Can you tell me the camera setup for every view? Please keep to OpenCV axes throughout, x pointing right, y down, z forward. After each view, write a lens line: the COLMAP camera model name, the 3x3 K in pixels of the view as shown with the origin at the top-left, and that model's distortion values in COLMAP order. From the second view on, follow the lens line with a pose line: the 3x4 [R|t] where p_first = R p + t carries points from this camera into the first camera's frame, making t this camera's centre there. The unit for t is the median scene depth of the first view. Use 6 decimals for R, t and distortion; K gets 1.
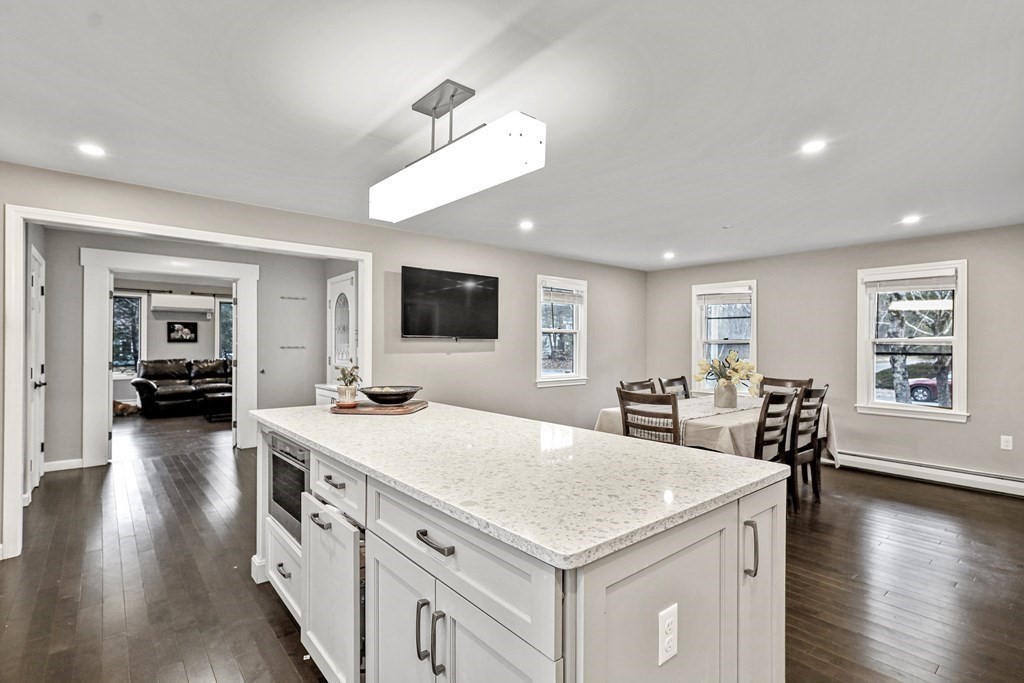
lens RADIAL K [[482.4, 0, 516.6], [0, 482.4, 345.4], [0, 0, 1]] dist [0.001428, -0.000240]
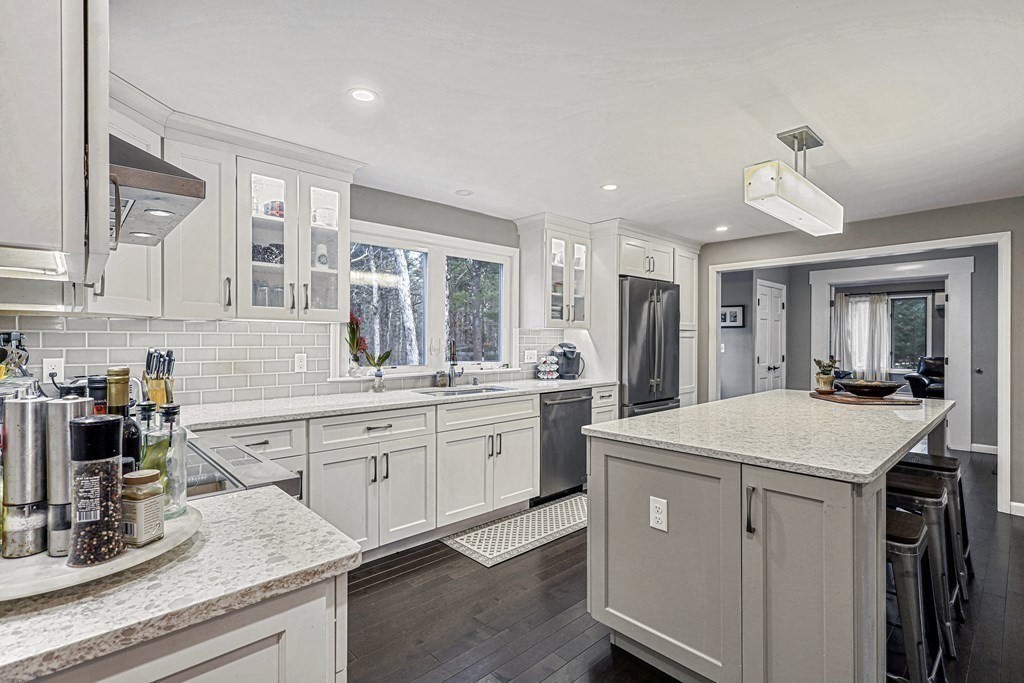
lens RADIAL K [[482.4, 0, 513.3], [0, 482.4, 341.2], [0, 0, 1]] dist [0.001428, -0.000240]
pose [[0.055476, -0.000251, -0.998460, 0.220138], [-0.004937, 0.999988, -0.000526, 0.001134], [0.998448, 0.004959, 0.055474, 0.045942]]
